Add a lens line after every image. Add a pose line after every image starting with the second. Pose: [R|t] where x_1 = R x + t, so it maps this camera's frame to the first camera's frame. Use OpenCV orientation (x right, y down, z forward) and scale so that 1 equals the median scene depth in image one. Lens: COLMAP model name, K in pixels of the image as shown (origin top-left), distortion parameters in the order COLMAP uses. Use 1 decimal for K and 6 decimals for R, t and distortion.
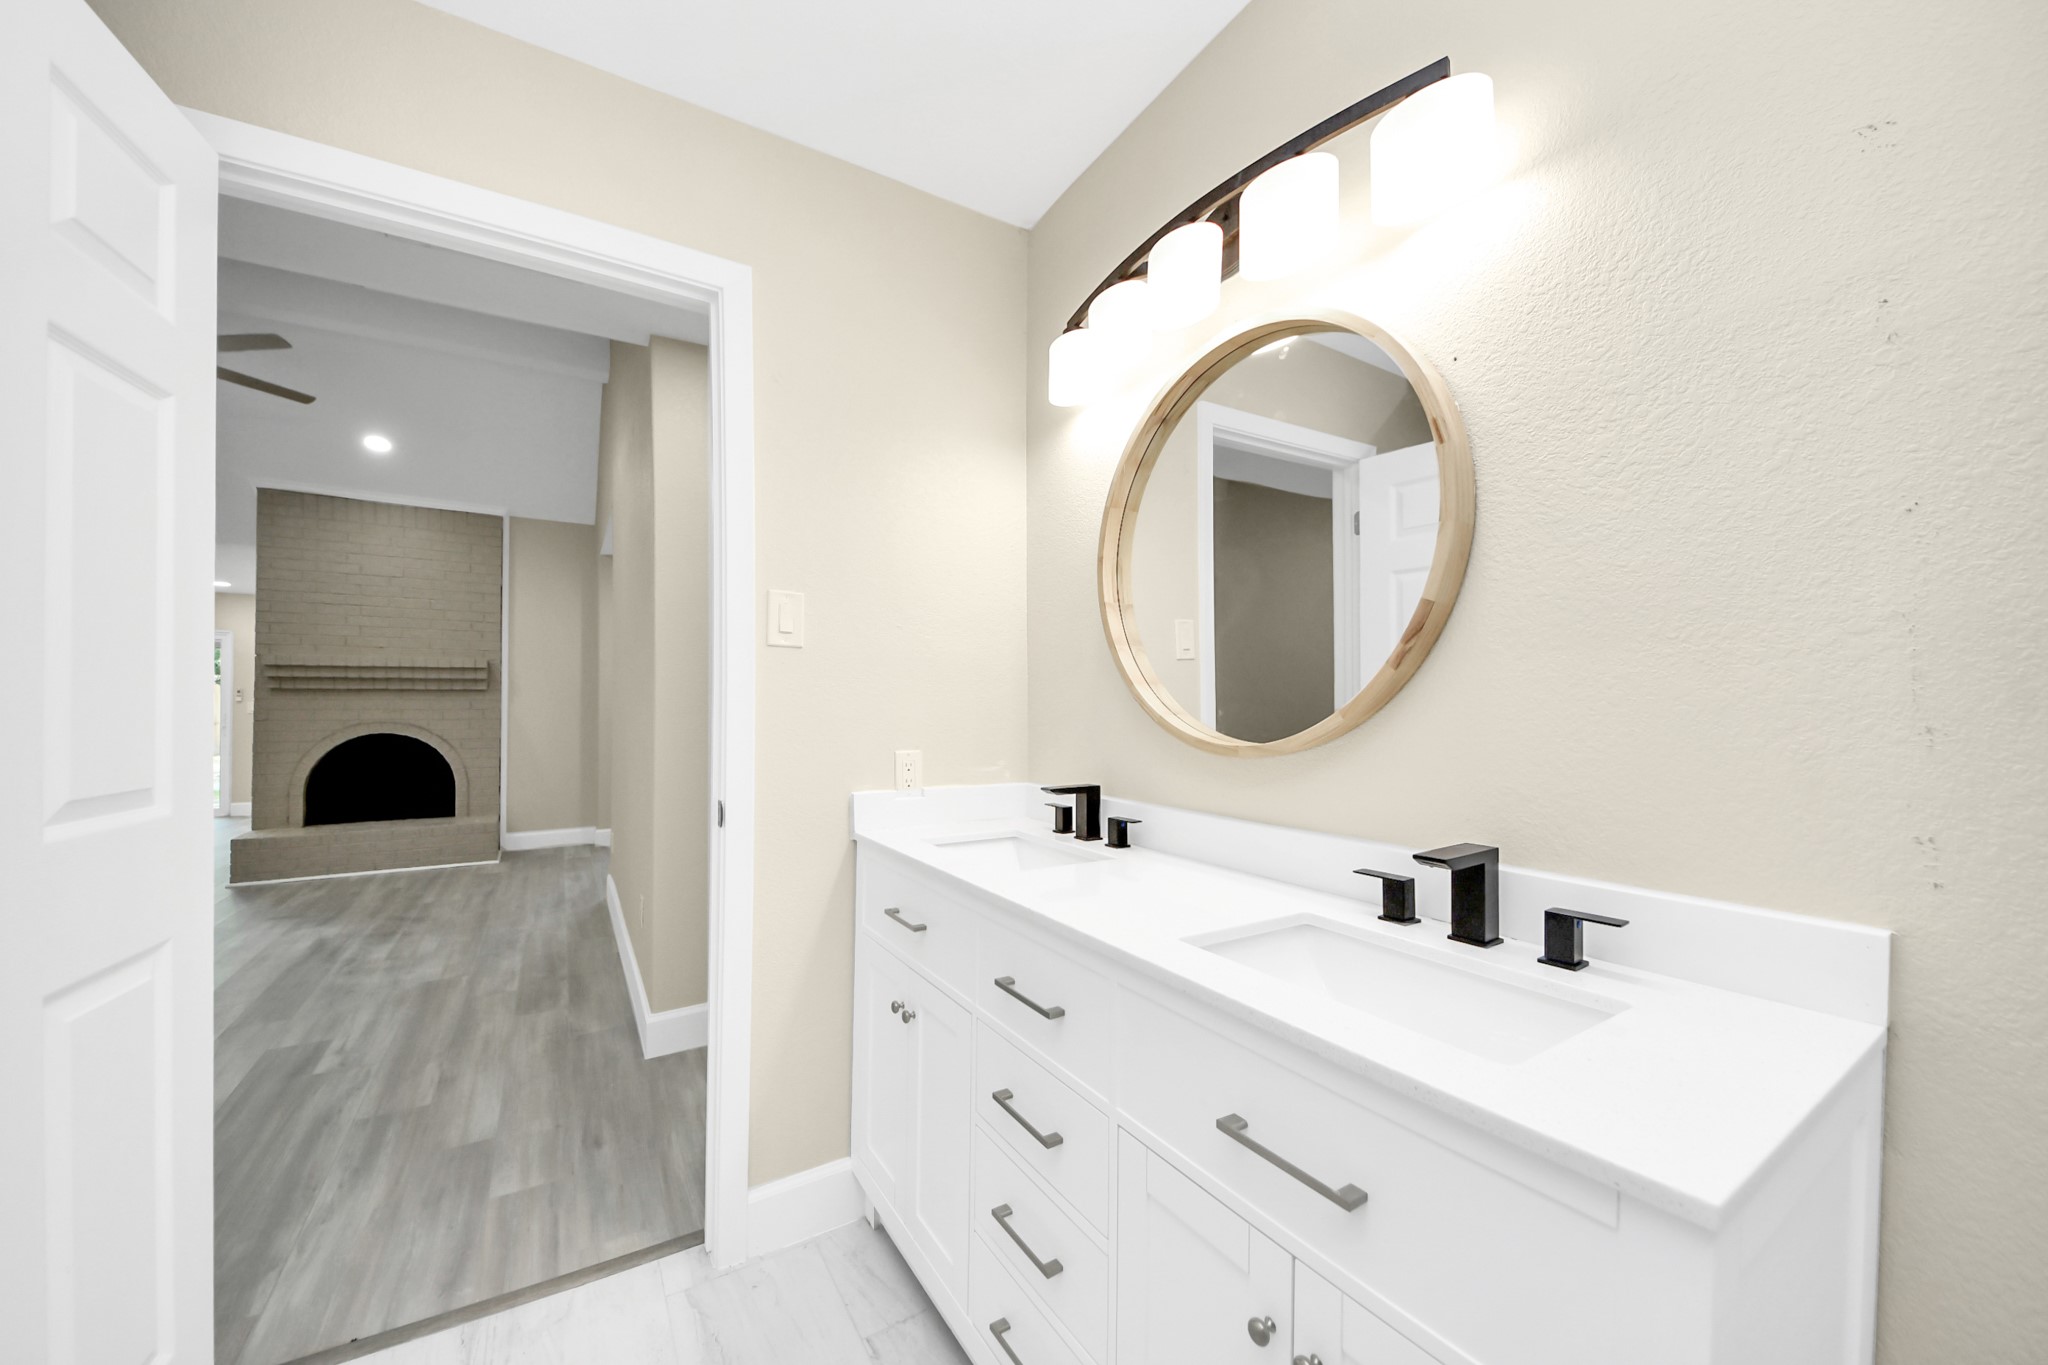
lens RADIAL K [[742.6, 0, 1021.4], [0, 742.6, 704.9], [0, 0, 1]] dist [0.008116, -0.008736]
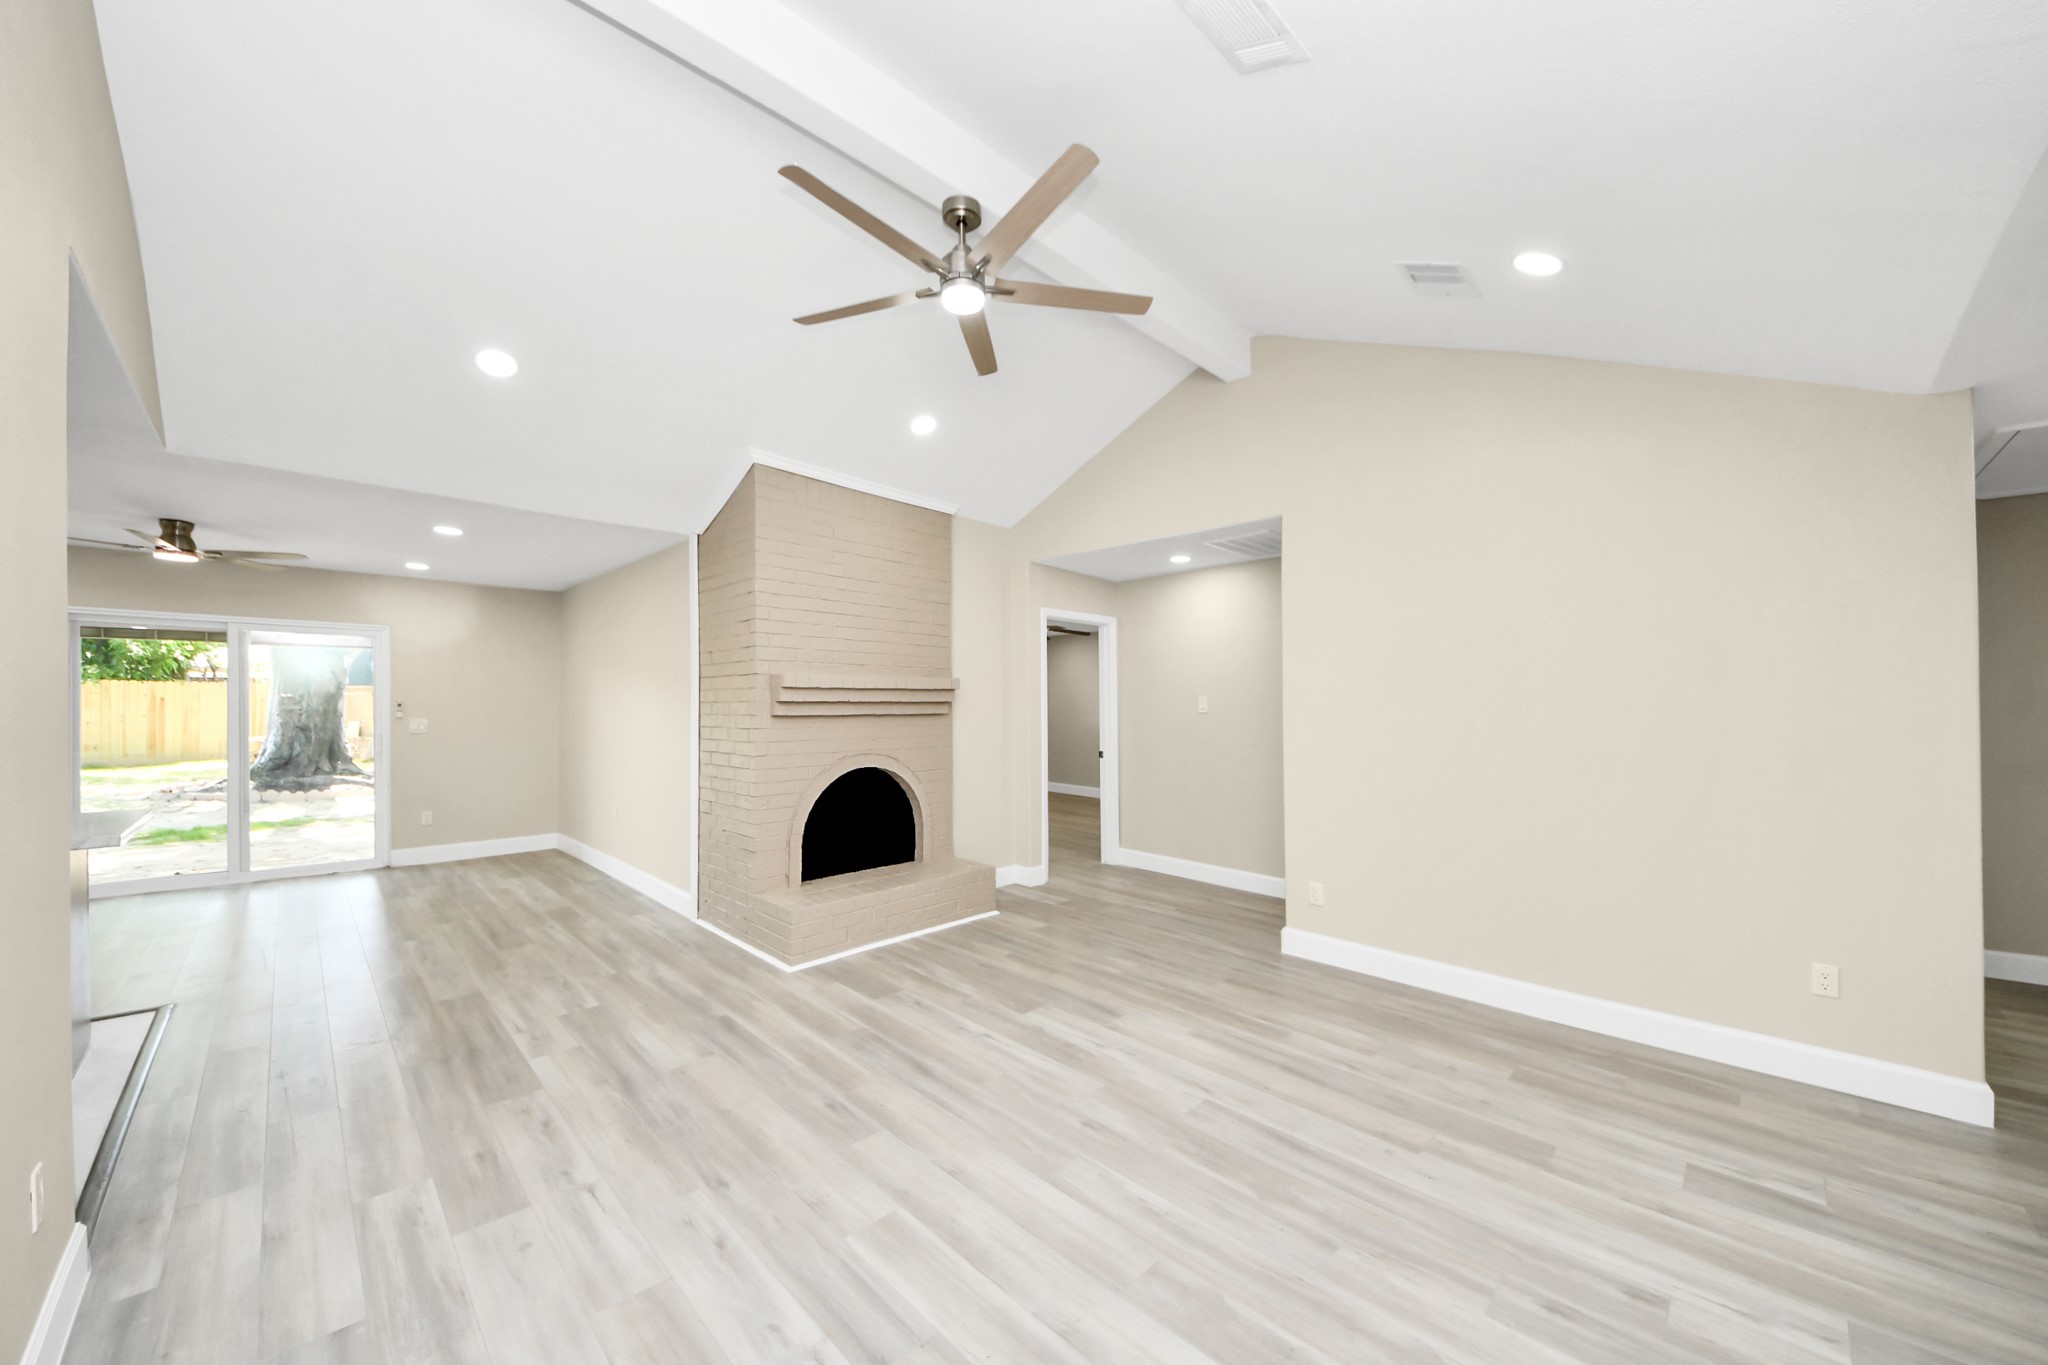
lens RADIAL K [[742.6, 0, 1018.1], [0, 742.6, 679.4], [0, 0, 1]] dist [0.008116, -0.008736]
pose [[0.973530, 0.010447, 0.228320, -0.929596], [-0.005213, 0.999710, -0.023516, -0.044314], [-0.228500, 0.021703, 0.973302, 0.157937]]
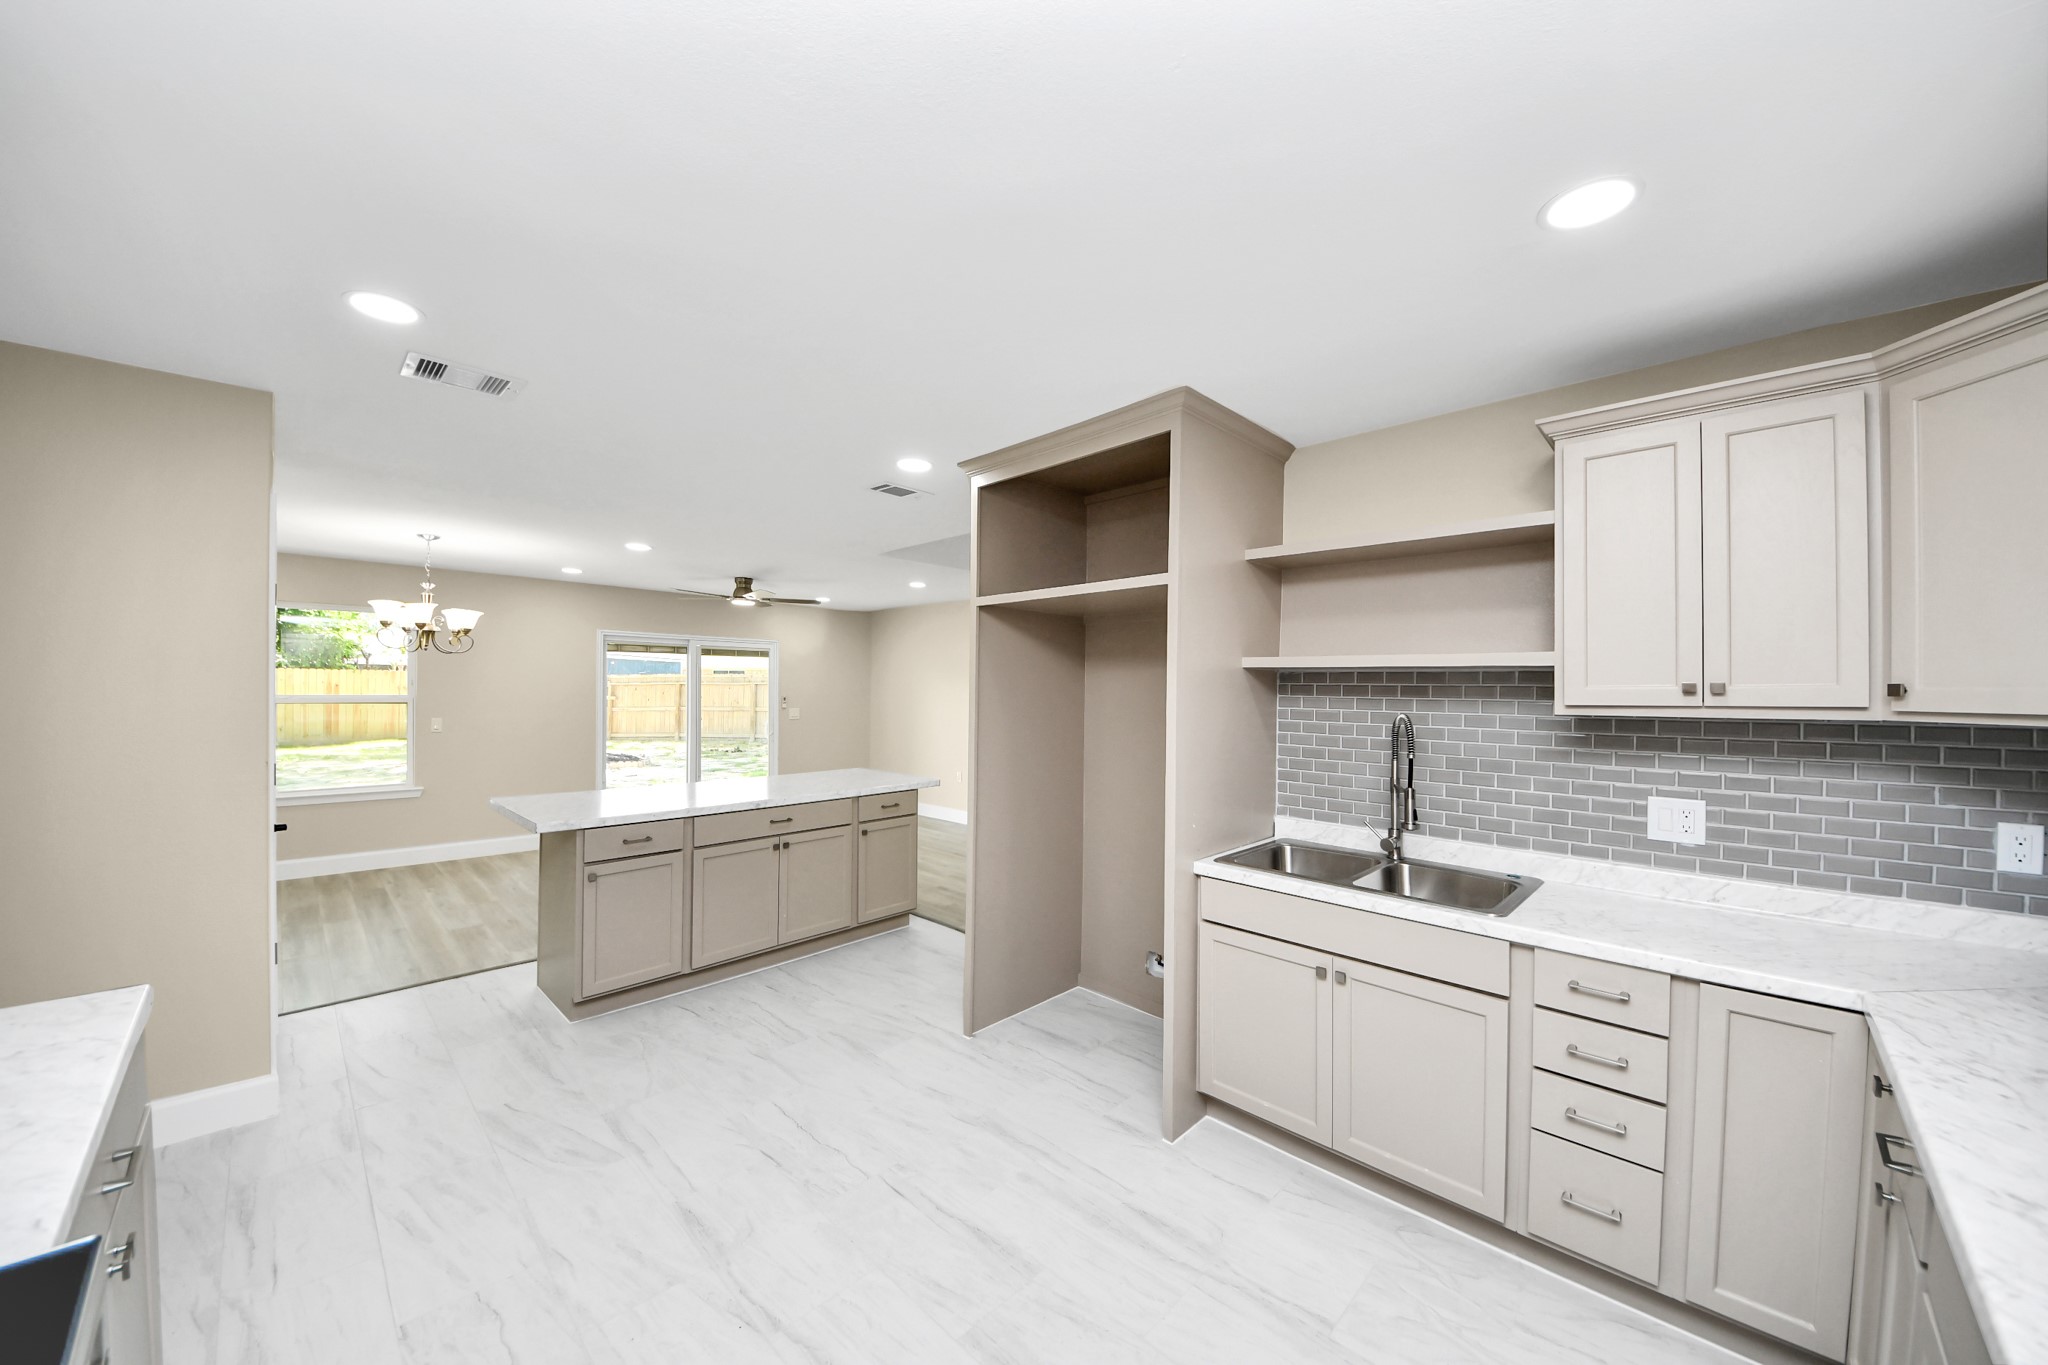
lens RADIAL K [[742.6, 0, 1014.1], [0, 742.6, 681.2], [0, 0, 1]] dist [0.008116, -0.008736]
pose [[0.973478, 0.003901, 0.228746, -1.512217], [-0.003619, 0.999992, -0.001654, -0.063987], [-0.228750, 0.000782, 0.973485, -0.089336]]
